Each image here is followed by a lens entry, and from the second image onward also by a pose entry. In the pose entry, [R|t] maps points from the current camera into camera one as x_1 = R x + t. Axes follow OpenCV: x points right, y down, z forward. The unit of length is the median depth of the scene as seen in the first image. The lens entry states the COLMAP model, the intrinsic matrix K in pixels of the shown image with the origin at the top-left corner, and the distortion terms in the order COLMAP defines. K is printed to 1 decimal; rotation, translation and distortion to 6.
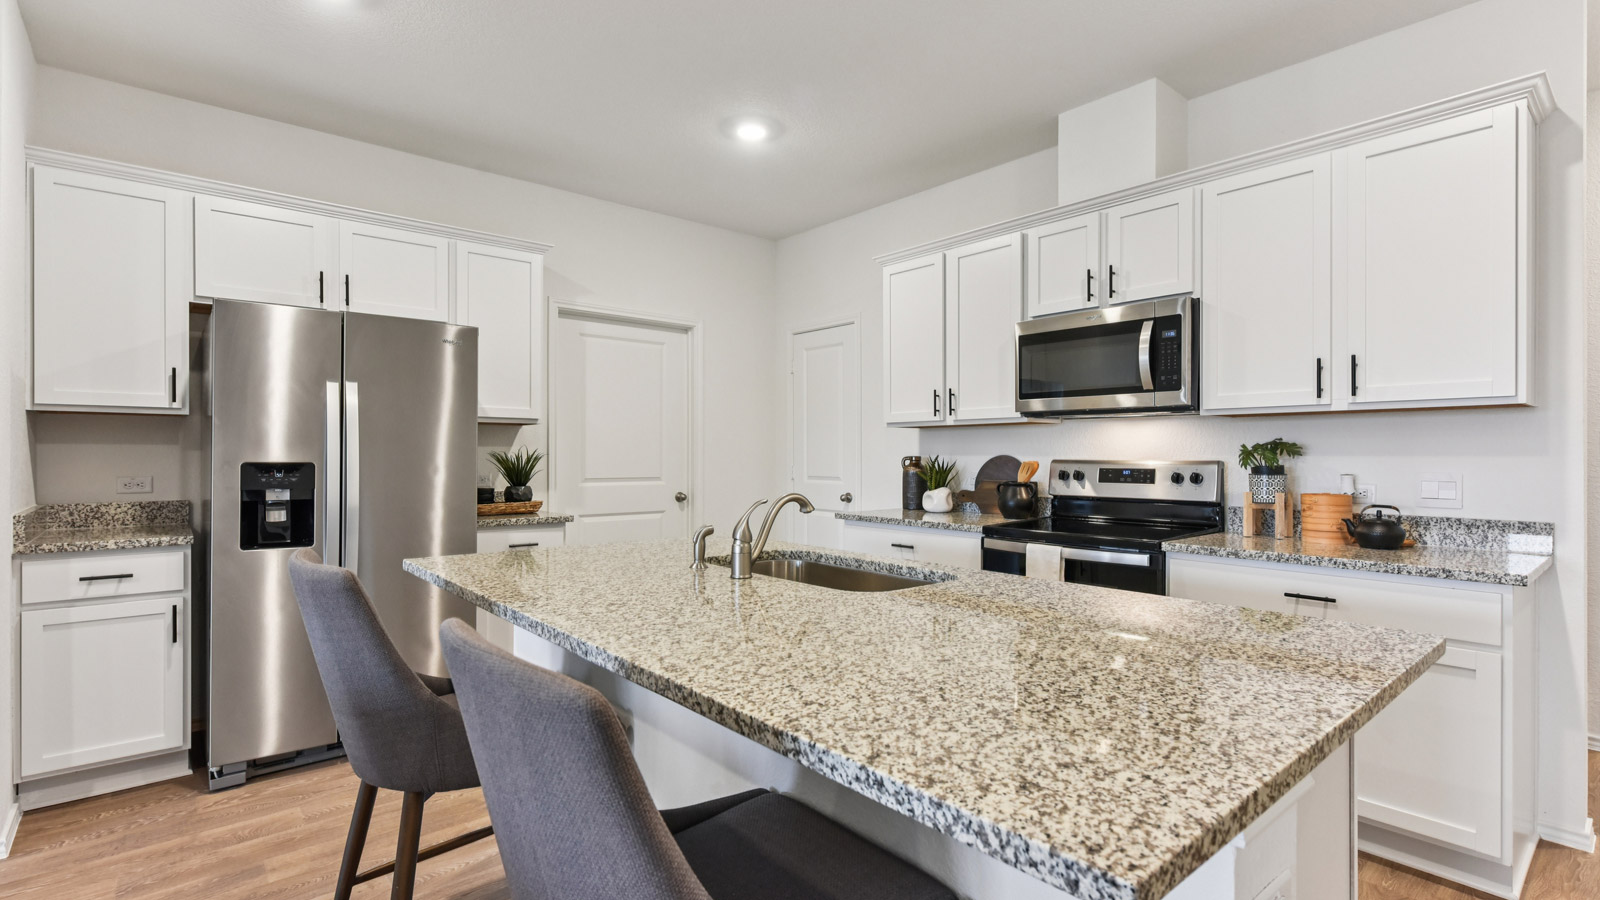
lens RADIAL K [[752.1, 0, 809.2], [0, 752.1, 454.0], [0, 0, 1]] dist [0.004544, -0.000265]
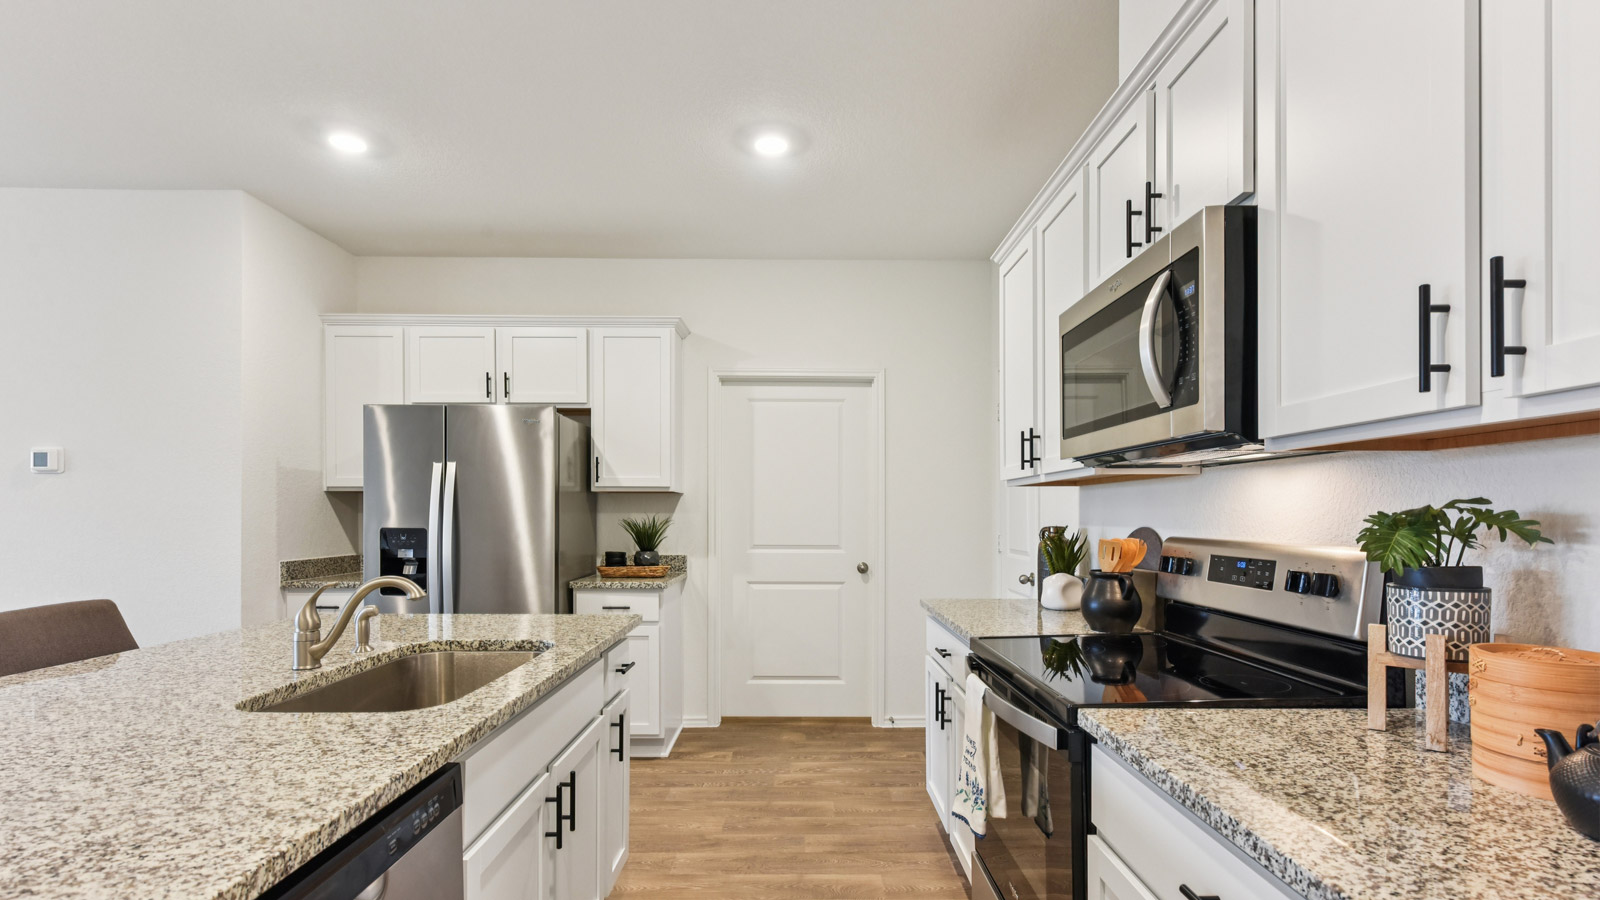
lens RADIAL K [[736.0, 0, 801.1], [0, 736.0, 518.7], [0, 0, 1]] dist [-0.000587, -0.000261]
pose [[0.763190, 0.004538, -0.646158, 0.481209], [-0.000595, 0.999980, 0.006320, -0.010026], [0.646174, -0.004439, 0.763177, 0.381007]]
